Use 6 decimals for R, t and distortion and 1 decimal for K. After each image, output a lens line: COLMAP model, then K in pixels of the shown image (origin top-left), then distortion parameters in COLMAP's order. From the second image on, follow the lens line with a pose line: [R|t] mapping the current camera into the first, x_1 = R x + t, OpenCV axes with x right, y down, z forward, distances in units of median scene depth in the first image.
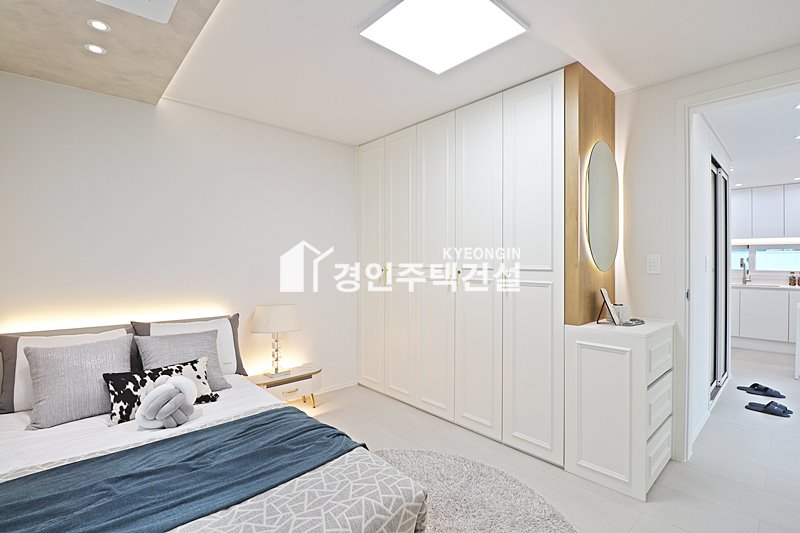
lens RADIAL K [[369.8, 0, 403.8], [0, 369.8, 263.0], [0, 0, 1]] dist [-0.016496, 0.000548]
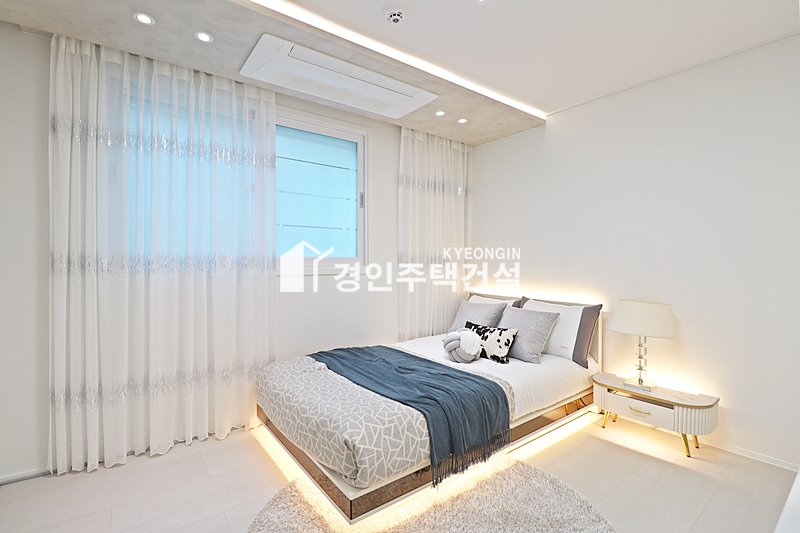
lens RADIAL K [[369.8, 0, 402.7], [0, 369.8, 263.0], [0, 0, 1]] dist [-0.016496, 0.000548]
pose [[-0.093142, 0.006842, -0.995629, 0.876185], [-0.003430, 0.999968, 0.007193, 0.041267], [0.995647, 0.004085, -0.093116, 0.937965]]
